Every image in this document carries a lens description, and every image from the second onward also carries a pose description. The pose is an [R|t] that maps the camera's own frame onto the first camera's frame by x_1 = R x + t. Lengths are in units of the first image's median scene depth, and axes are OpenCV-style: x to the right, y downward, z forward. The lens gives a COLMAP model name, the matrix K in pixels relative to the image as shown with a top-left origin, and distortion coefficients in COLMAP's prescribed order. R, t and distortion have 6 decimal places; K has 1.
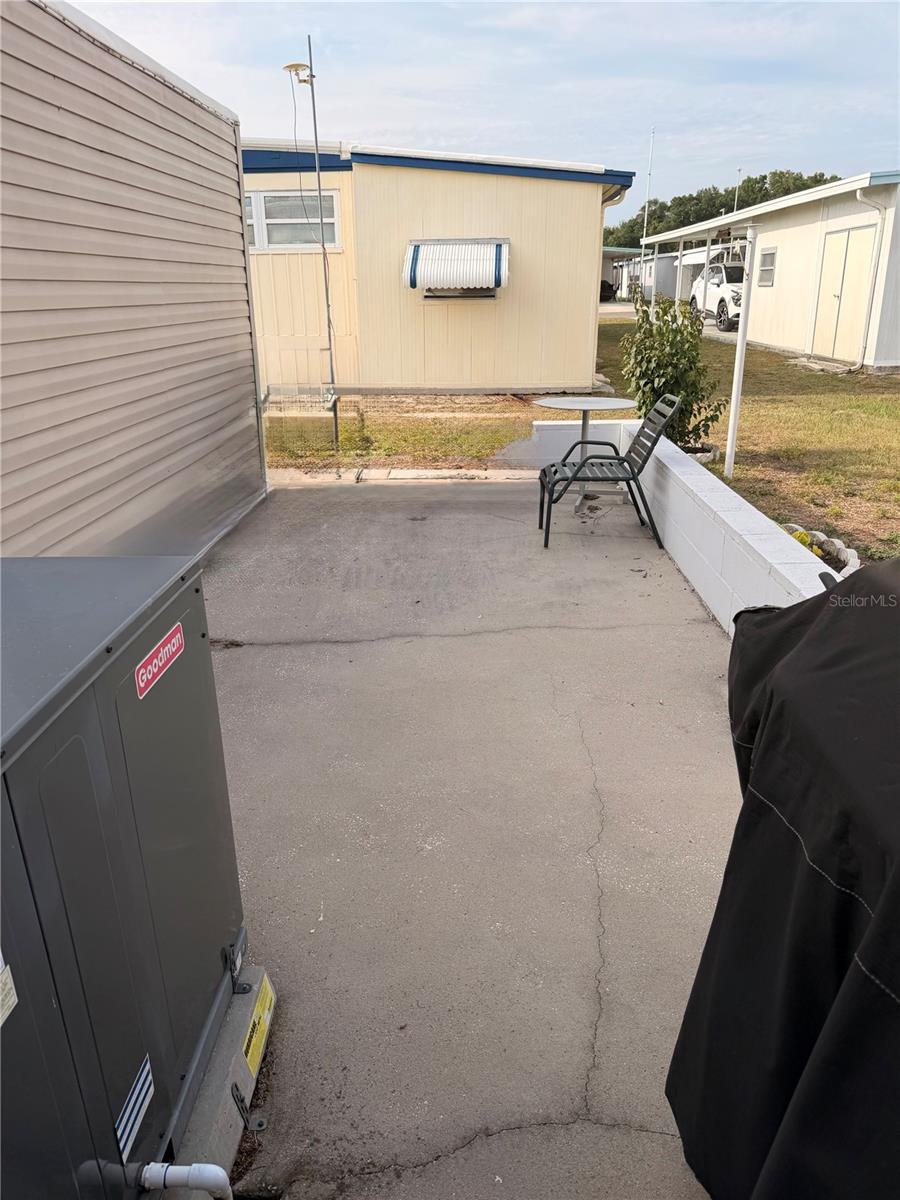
lens RADIAL K [[849.0, 0, 450.0], [0, 849.0, 600.0], [0, 0, 1]] dist [0.045563, -0.073706]
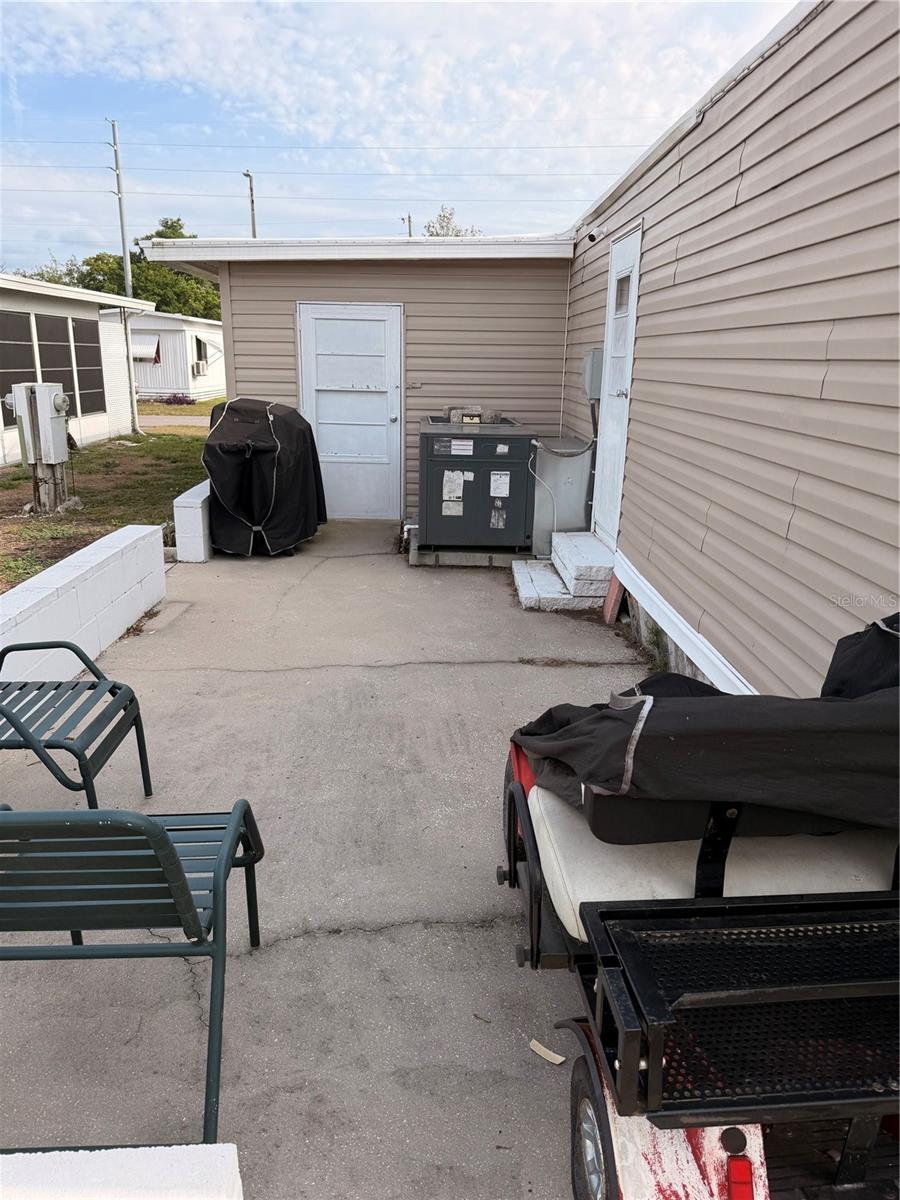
lens RADIAL K [[849.0, 0, 450.0], [0, 849.0, 600.0], [0, 0, 1]] dist [0.045563, -0.073706]
pose [[-0.998302, 0.010367, -0.057321, -0.078541], [-0.024544, 0.817558, 0.575323, -0.667461], [0.052827, 0.575753, -0.815915, 1.844403]]
